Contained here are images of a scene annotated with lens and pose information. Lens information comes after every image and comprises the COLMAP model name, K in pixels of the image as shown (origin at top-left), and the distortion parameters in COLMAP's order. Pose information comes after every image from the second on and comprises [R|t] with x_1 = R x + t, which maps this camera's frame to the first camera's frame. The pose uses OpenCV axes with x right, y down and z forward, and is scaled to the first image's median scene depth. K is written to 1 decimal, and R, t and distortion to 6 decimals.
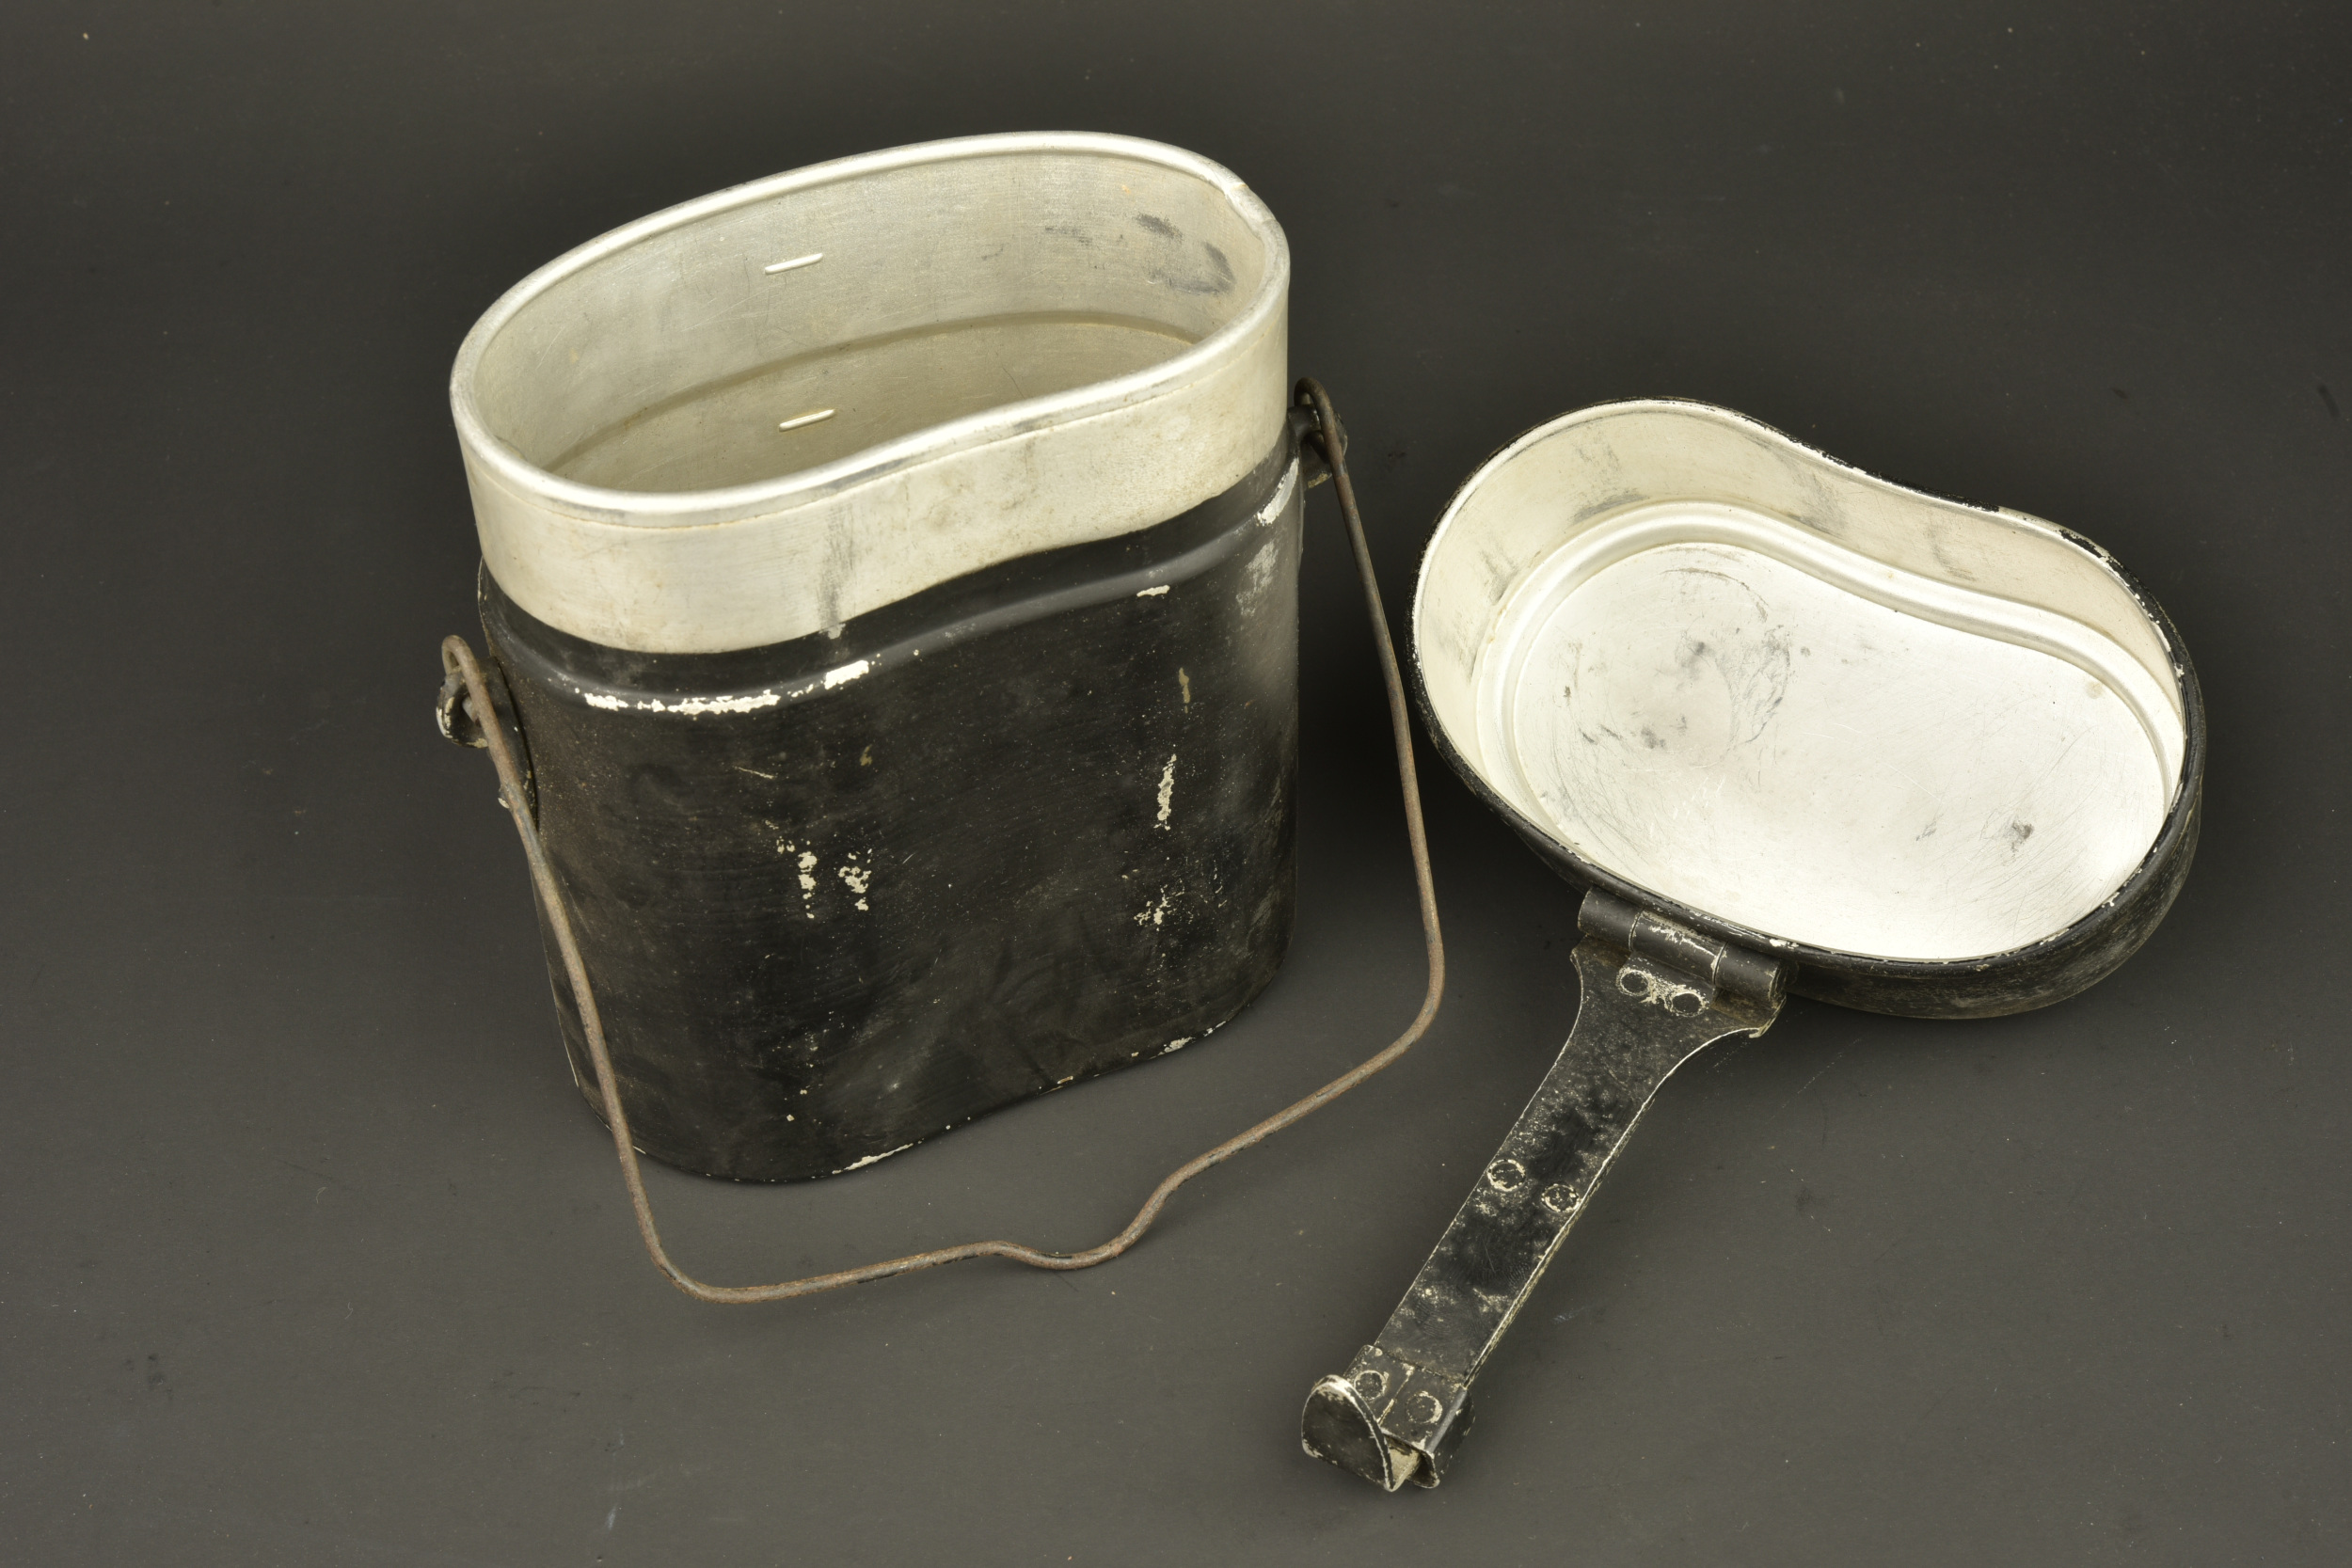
lens RADIAL K [[4076.2, 0, 1176.0], [0, 4076.2, 784.0], [0, 0, 1]] dist [0.059546, 0.056100]
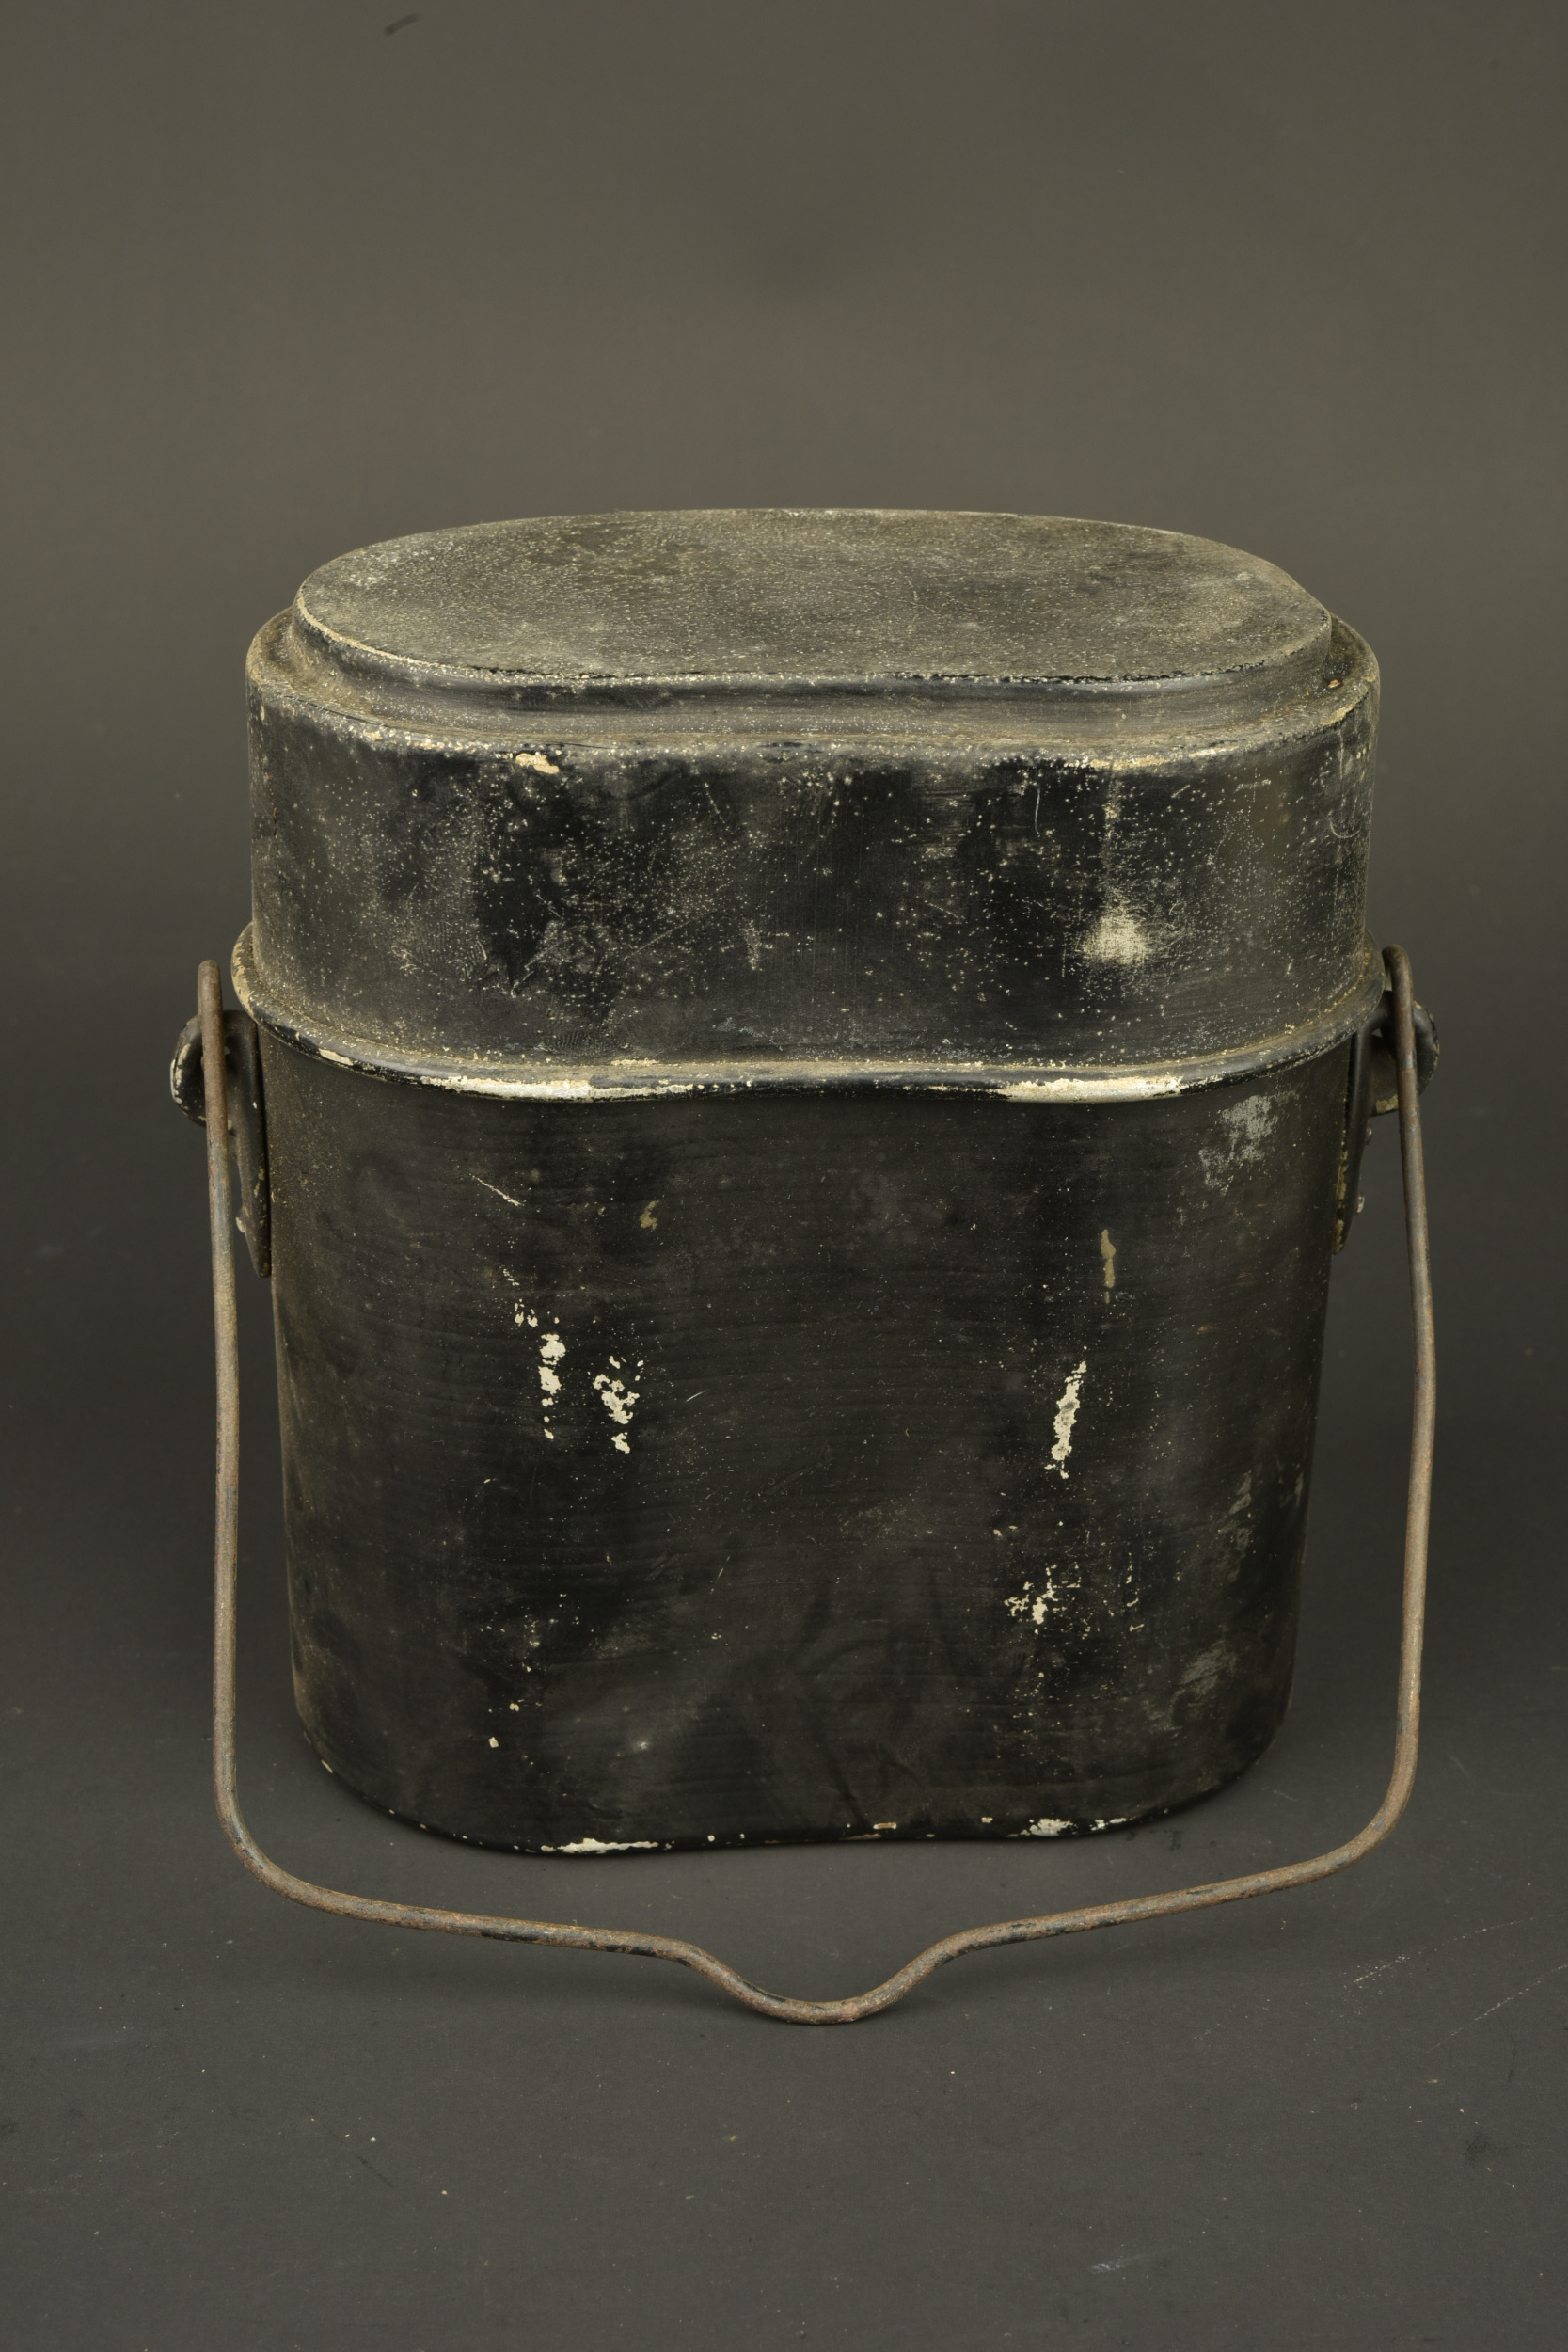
lens RADIAL K [[4076.2, 0, 784.0], [0, 4076.2, 1176.0], [0, 0, 1]] dist [0.059546, 0.056100]
pose [[0.931332, 0.190102, -0.310614, 0.171927], [-0.270765, 0.931850, -0.241539, 0.154408], [0.243529, 0.309056, 0.919335, 0.294887]]
